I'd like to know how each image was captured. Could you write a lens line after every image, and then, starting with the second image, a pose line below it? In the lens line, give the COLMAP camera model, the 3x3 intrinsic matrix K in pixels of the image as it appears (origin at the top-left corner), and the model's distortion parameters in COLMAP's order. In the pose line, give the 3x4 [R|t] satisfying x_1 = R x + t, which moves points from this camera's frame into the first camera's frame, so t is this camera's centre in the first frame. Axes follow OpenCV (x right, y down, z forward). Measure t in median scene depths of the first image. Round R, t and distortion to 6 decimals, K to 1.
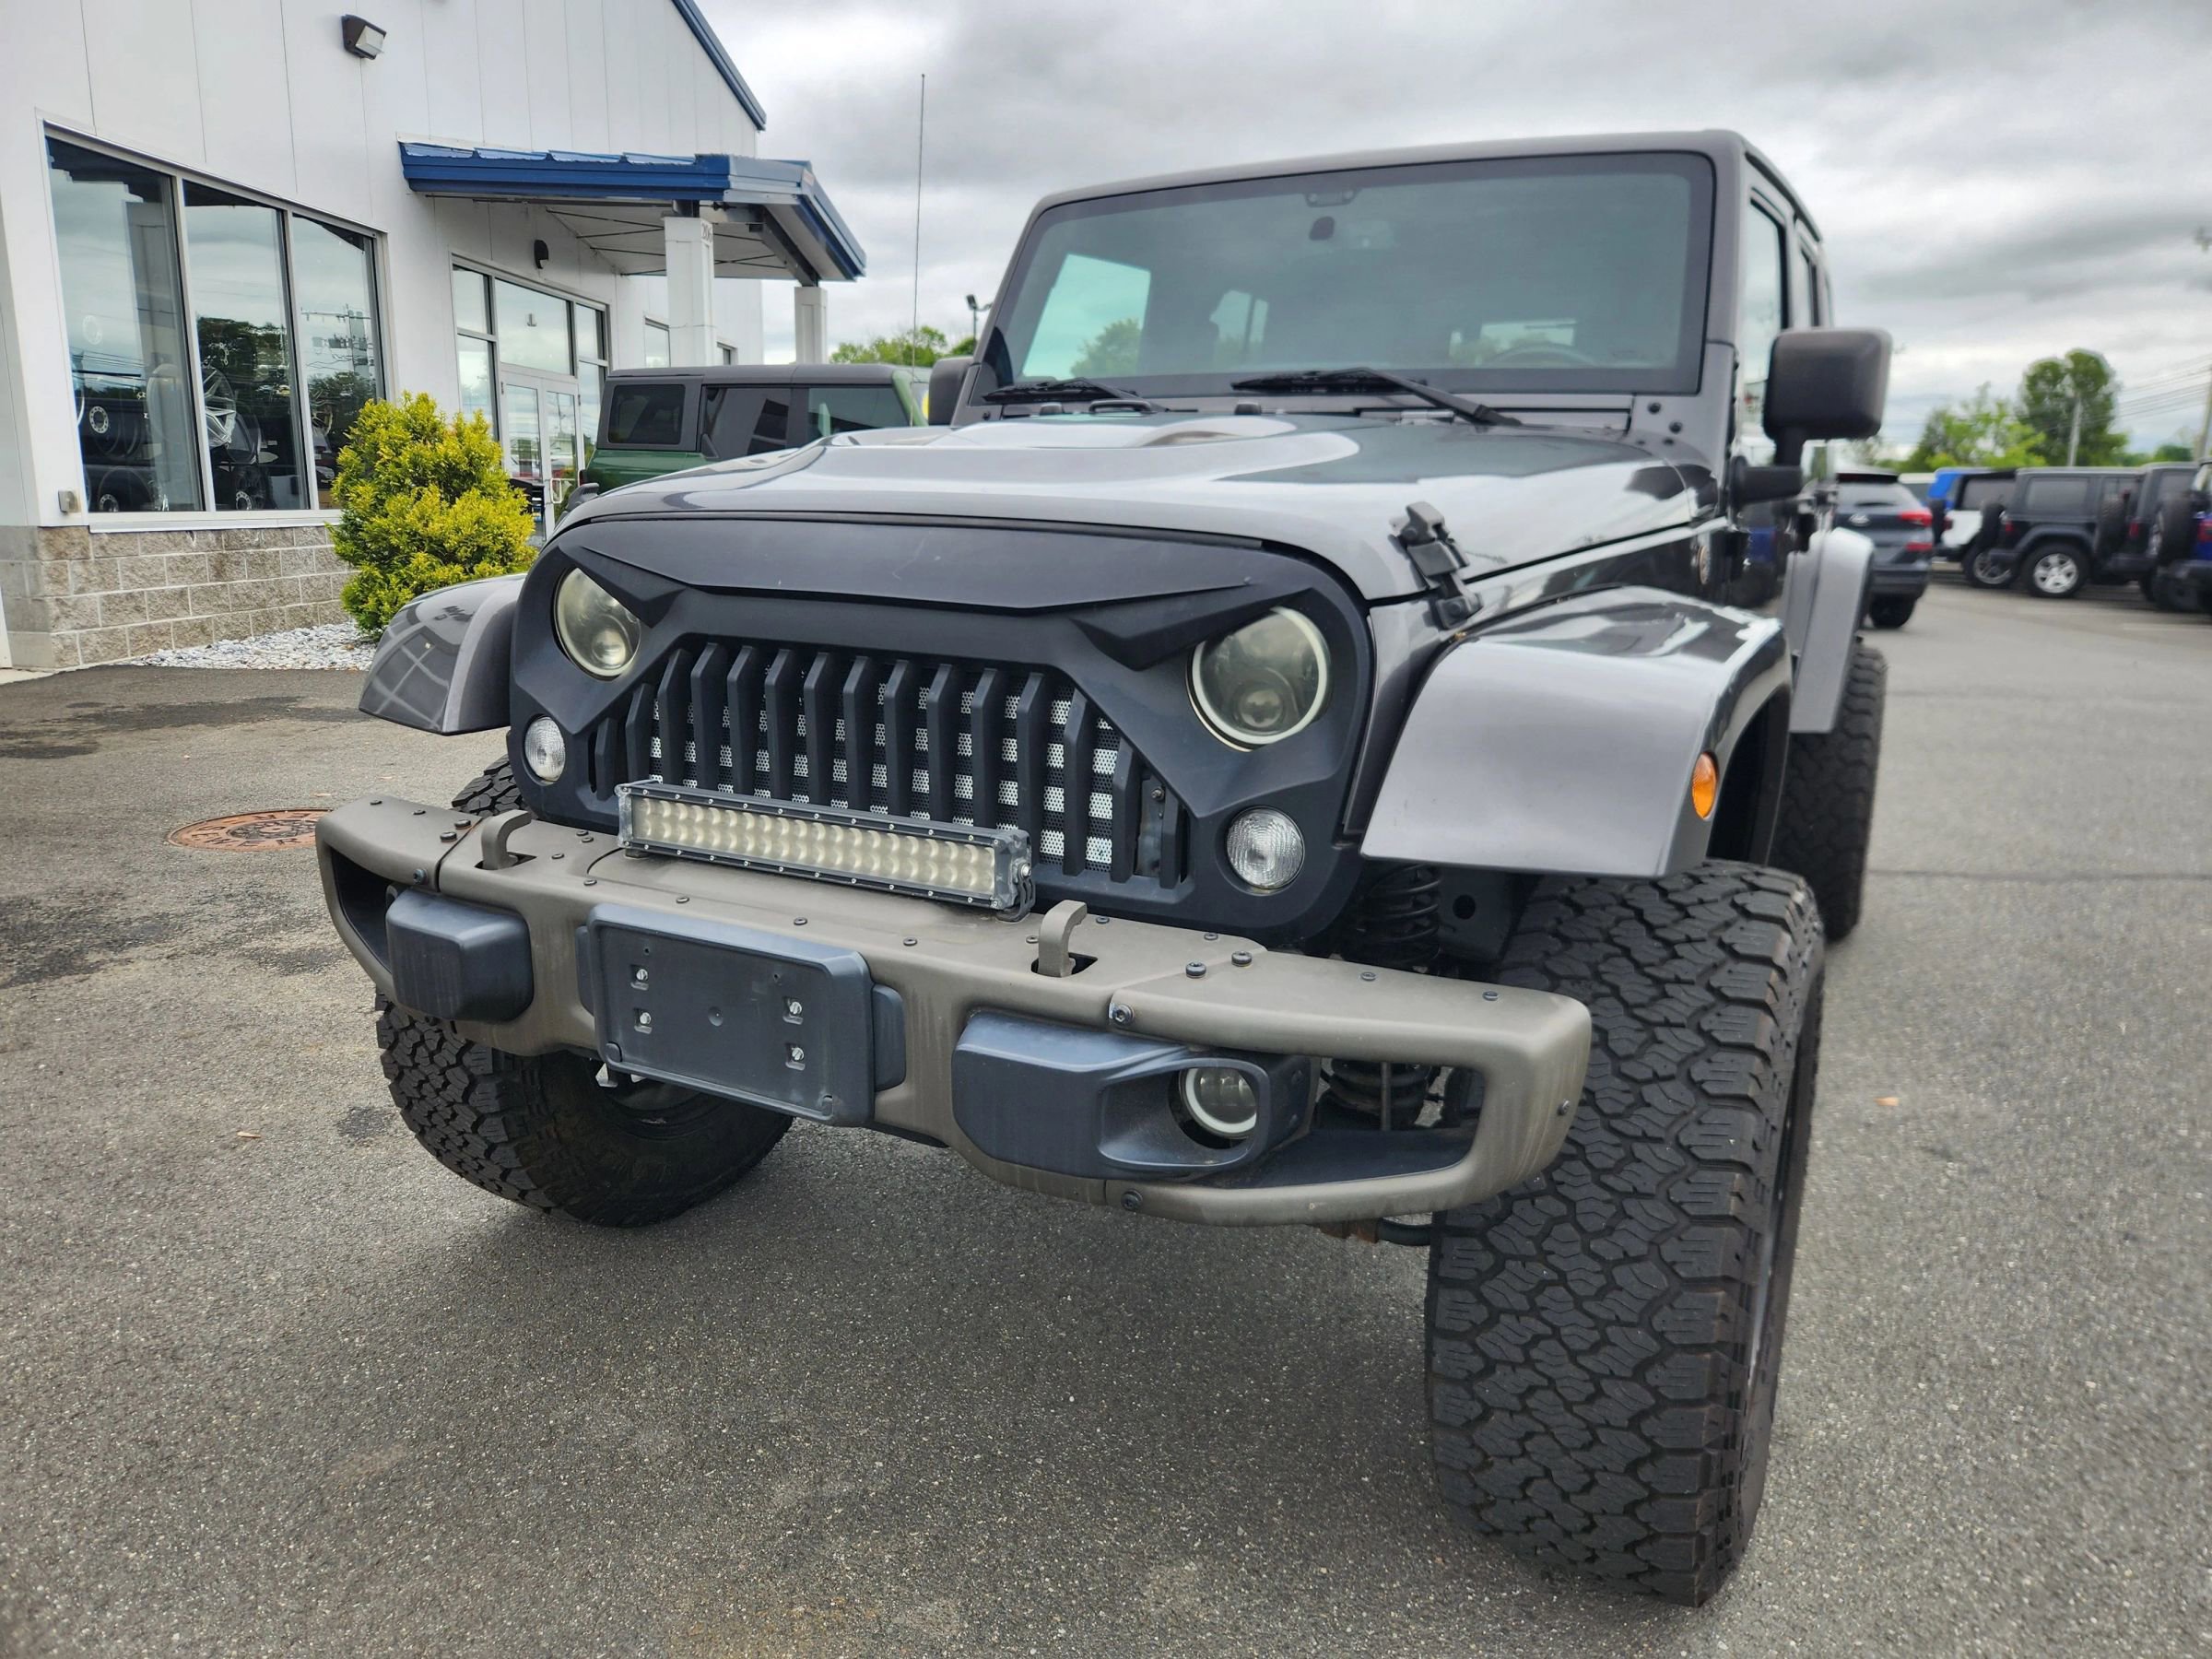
lens RADIAL K [[1484.4, 0, 1105.0], [0, 1484.4, 795.3], [0, 0, 1]] dist [0.067632, -0.054589]
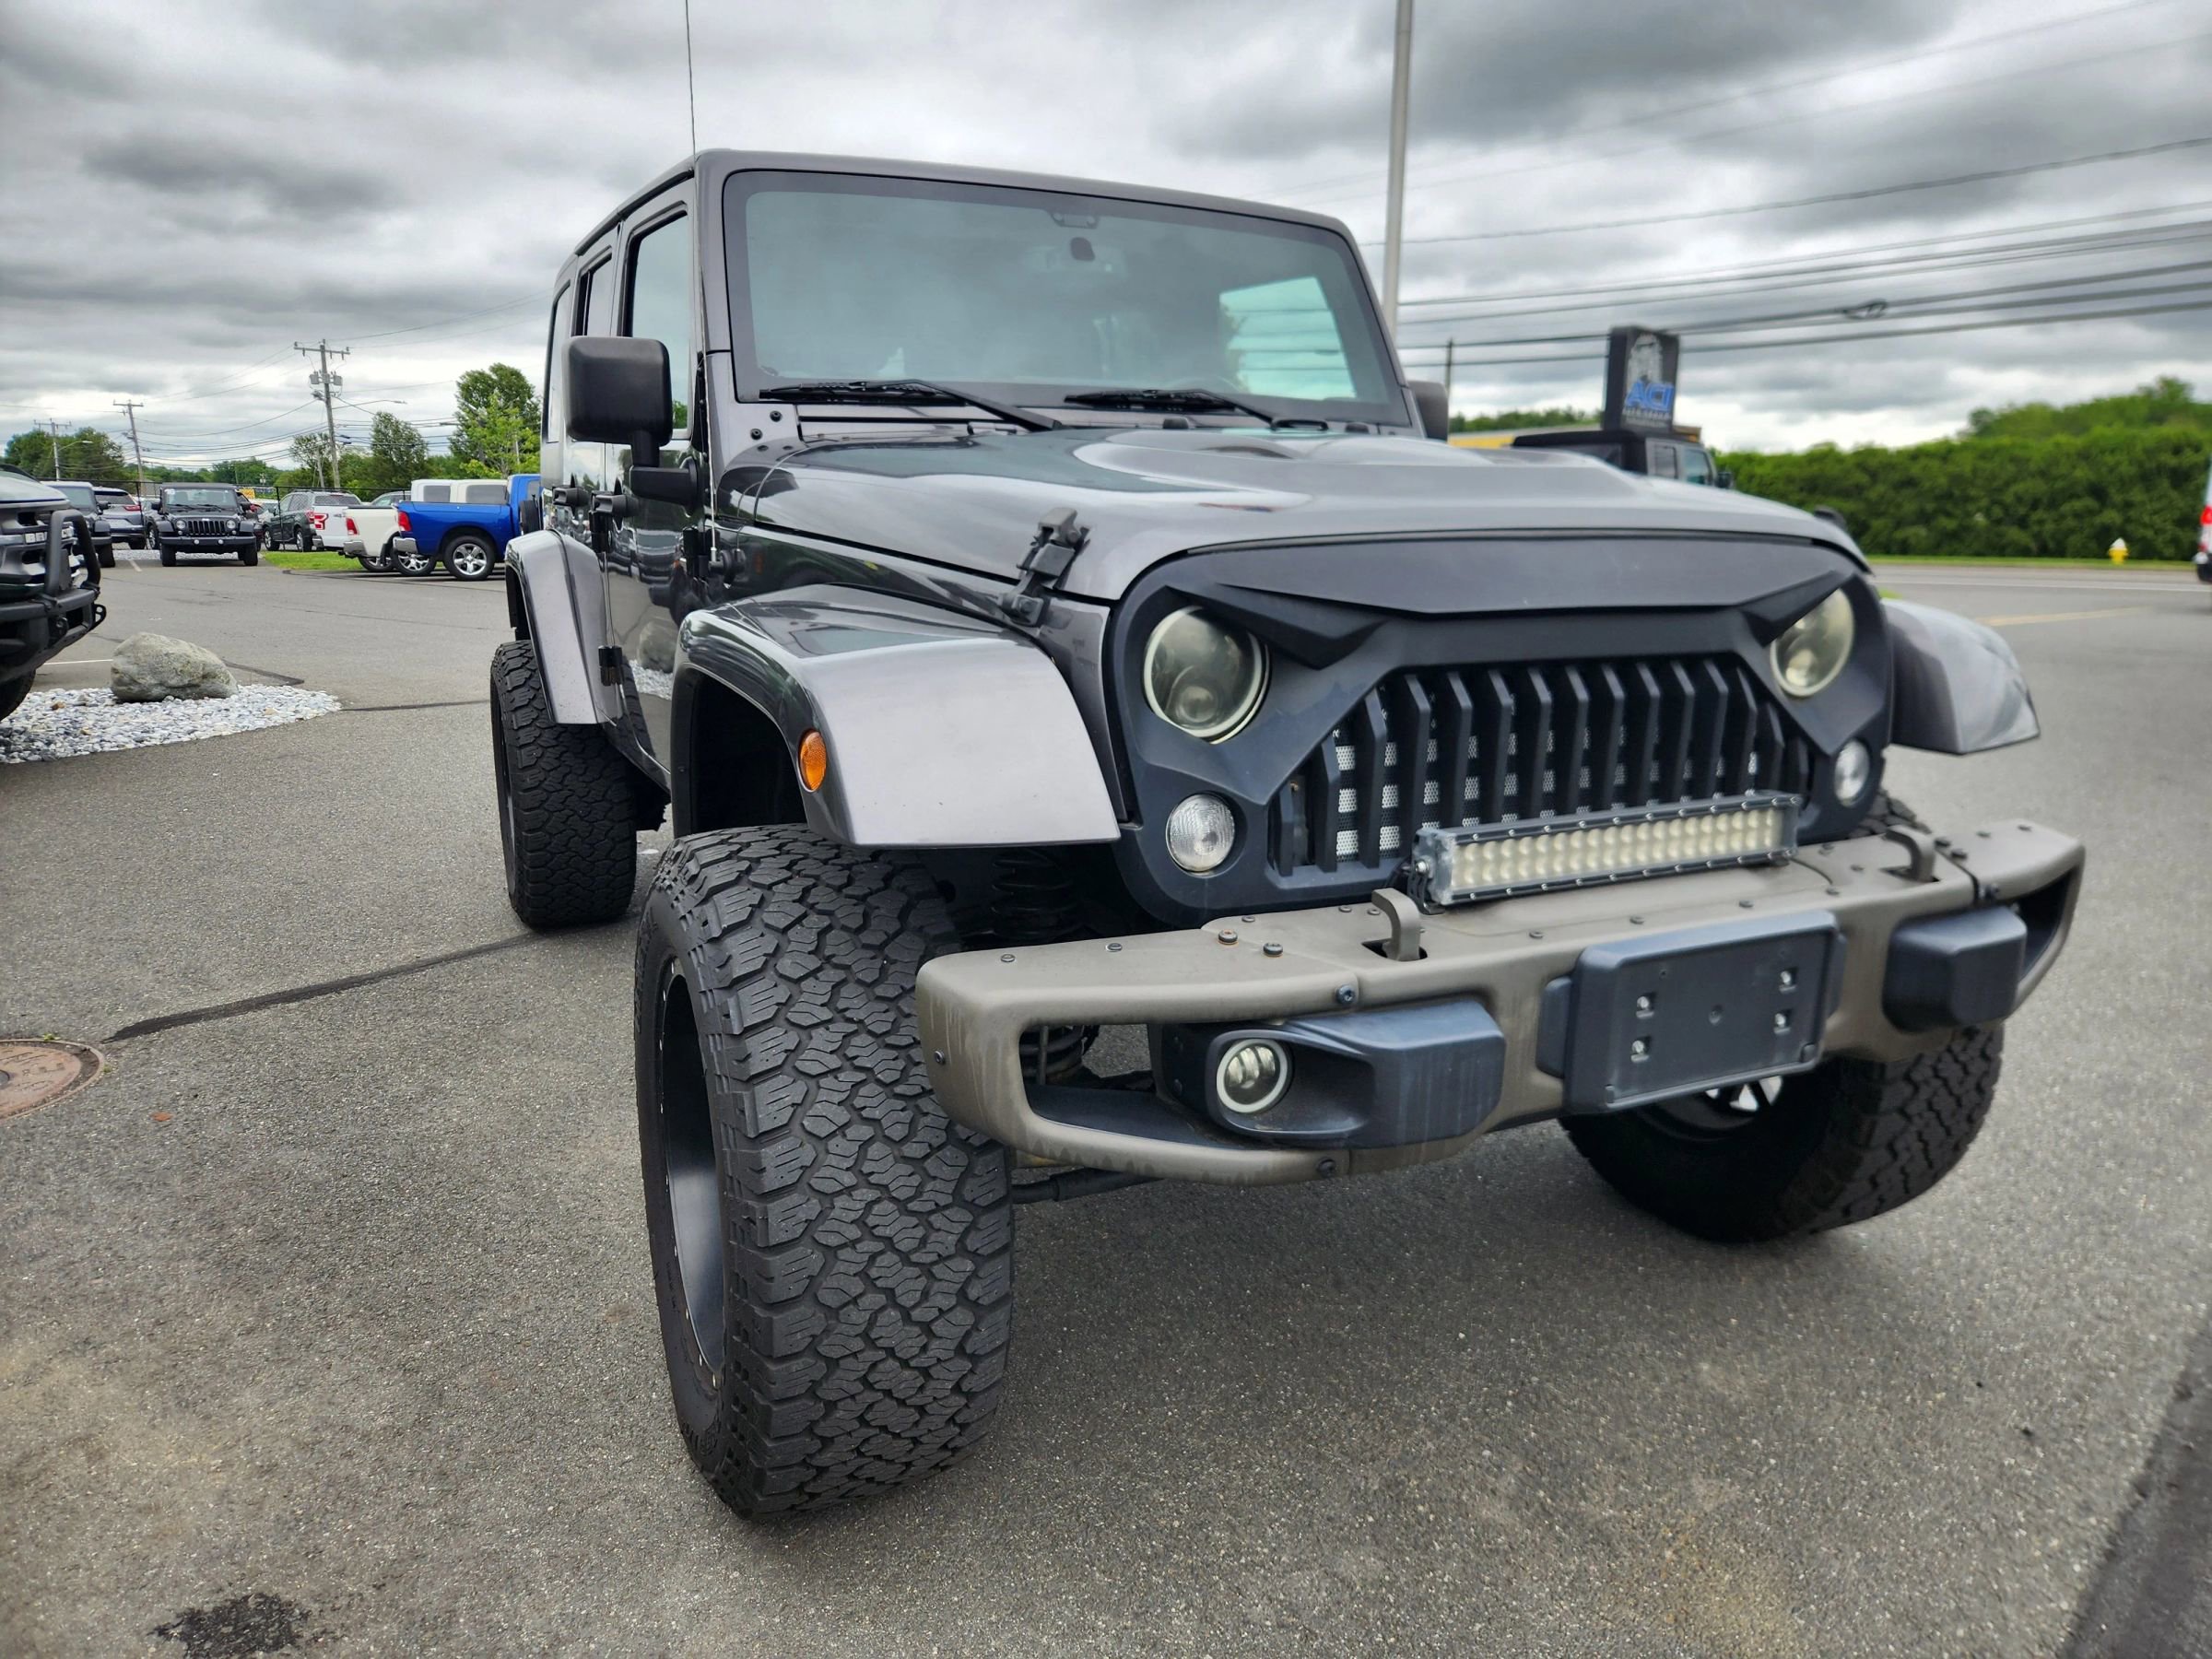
lens RADIAL K [[1484.4, 0, 1111.6], [0, 1484.4, 826.1], [0, 0, 1]] dist [0.067632, -0.054589]
pose [[0.587285, -0.182861, 0.788453, -1.193282], [0.168285, 0.980443, 0.102039, -0.144838], [-0.791692, 0.072759, 0.606572, 0.626052]]
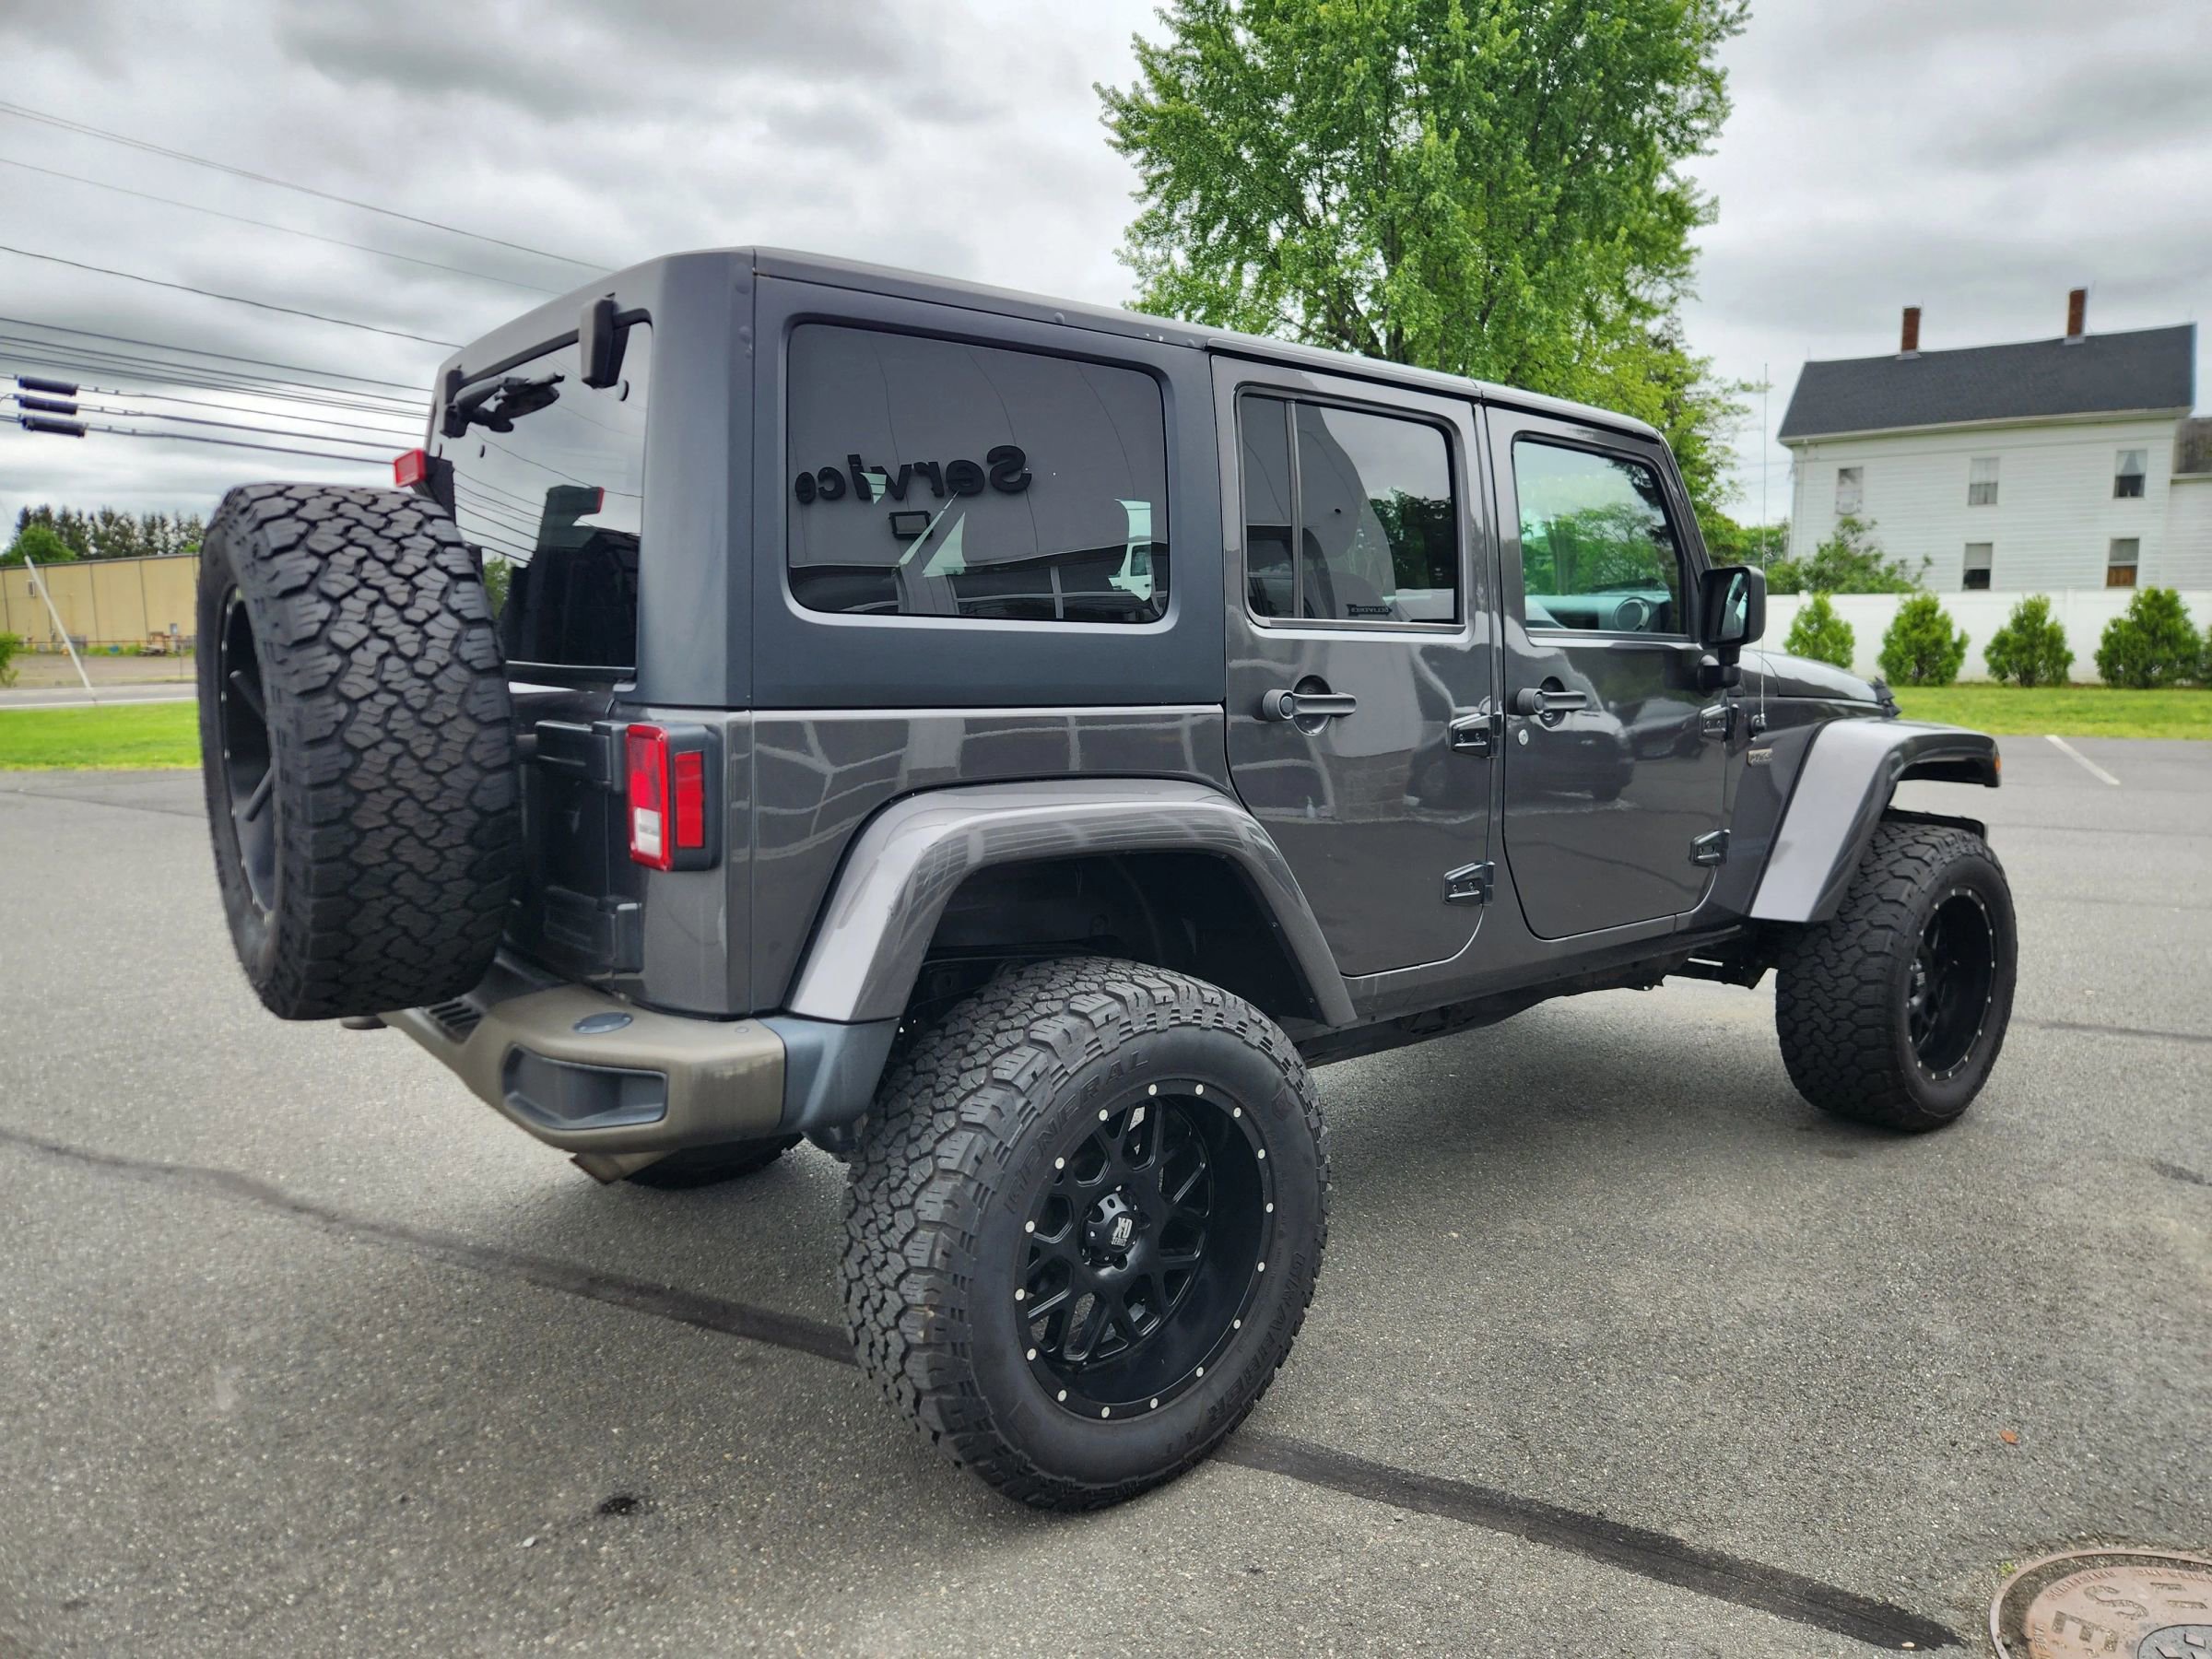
lens RADIAL K [[1484.4, 0, 1102.3], [0, 1484.4, 824.7], [0, 0, 1]] dist [0.067632, -0.054589]
pose [[-0.918099, -0.069190, 0.390265, -0.218890], [0.066393, 0.943886, 0.323530, -0.946477], [-0.390751, 0.322943, -0.861987, 4.100349]]
